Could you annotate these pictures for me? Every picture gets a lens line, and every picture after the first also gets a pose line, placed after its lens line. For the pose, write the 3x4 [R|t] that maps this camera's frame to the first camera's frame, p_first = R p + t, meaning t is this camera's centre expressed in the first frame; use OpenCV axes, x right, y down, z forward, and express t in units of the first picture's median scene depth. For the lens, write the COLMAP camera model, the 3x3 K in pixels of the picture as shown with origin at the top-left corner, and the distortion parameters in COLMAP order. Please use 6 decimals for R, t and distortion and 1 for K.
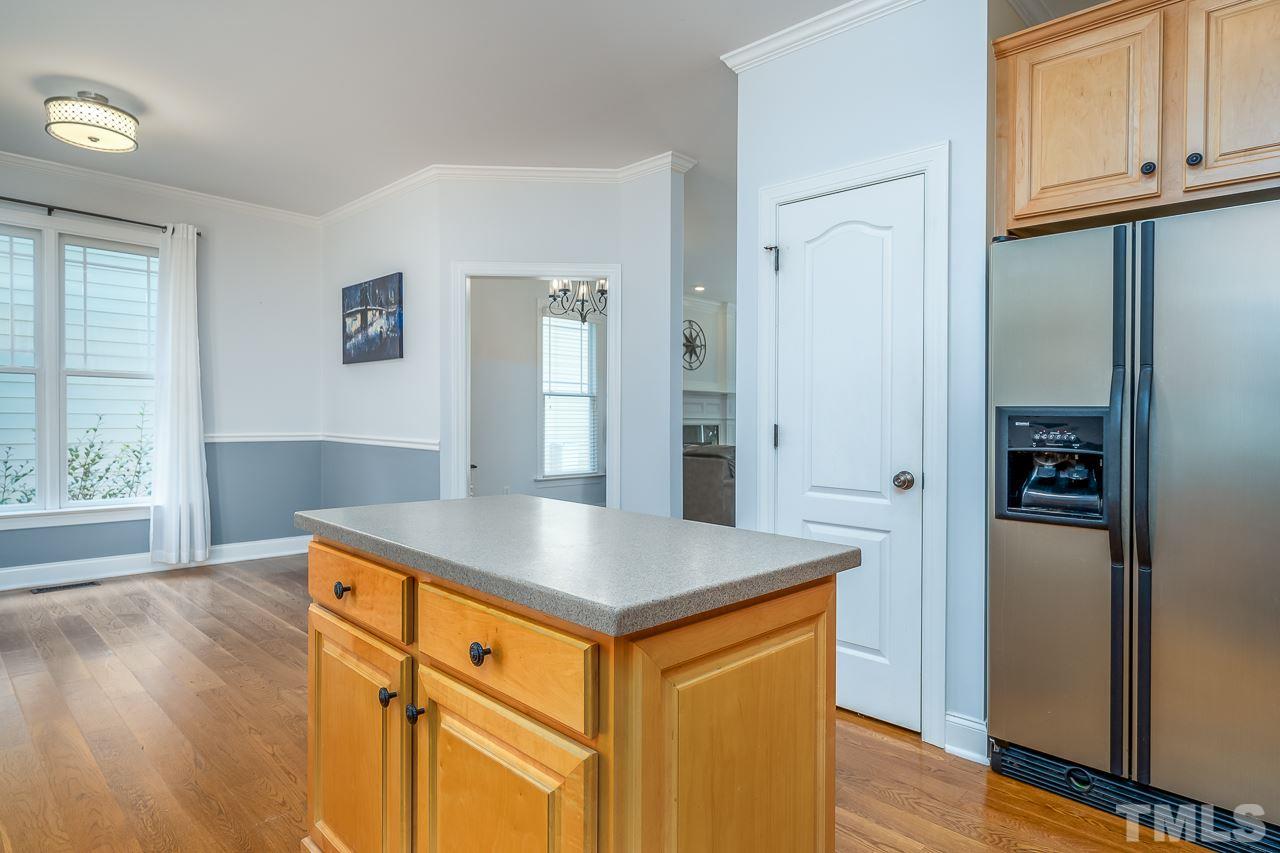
lens RADIAL K [[710.5, 0, 634.4], [0, 710.5, 428.0], [0, 0, 1]] dist [-0.000508, 0.003098]
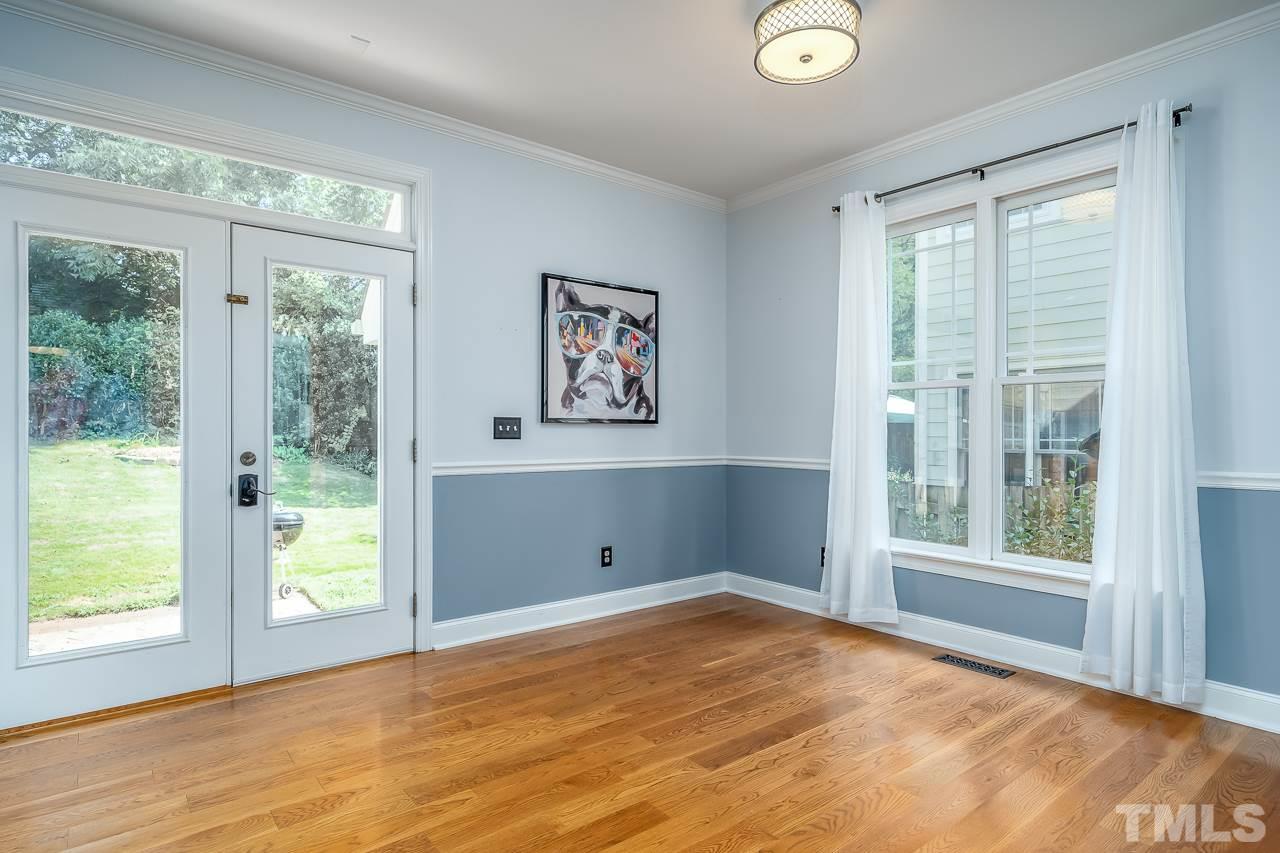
lens RADIAL K [[679.6, 0, 627.9], [0, 679.6, 429.9], [0, 0, 1]] dist [0.004284, 0.001441]
pose [[-0.125834, -0.016985, -0.991906, -0.019821], [-0.020278, 0.999689, -0.014545, -0.003488], [0.991844, 0.018283, -0.126139, 0.364741]]
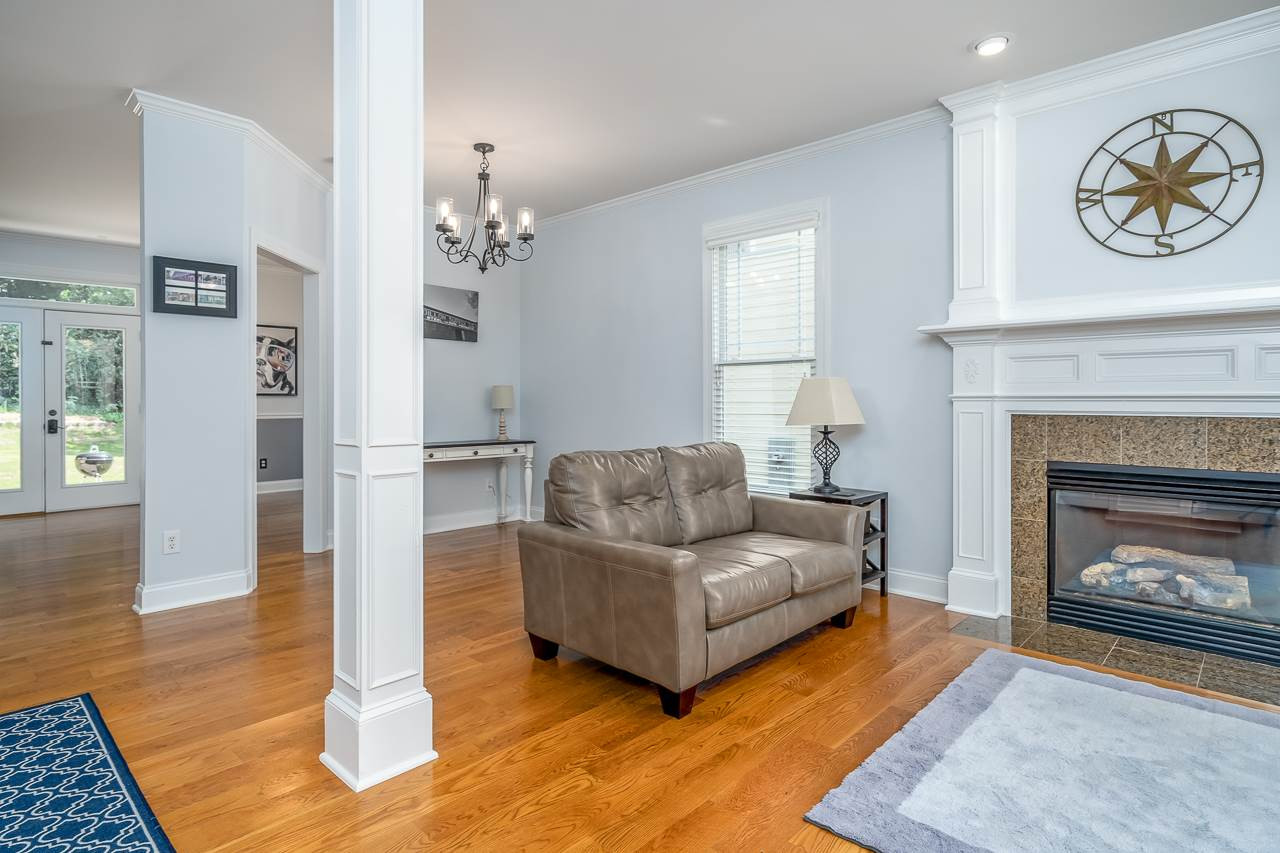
lens RADIAL K [[679.6, 0, 621.0], [0, 679.6, 395.3], [0, 0, 1]] dist [0.004284, 0.001441]
pose [[0.005271, -0.018745, -0.999810, 0.407805], [-0.014549, 0.999717, -0.018820, -0.004692], [0.999880, 0.014646, 0.004997, 0.742383]]
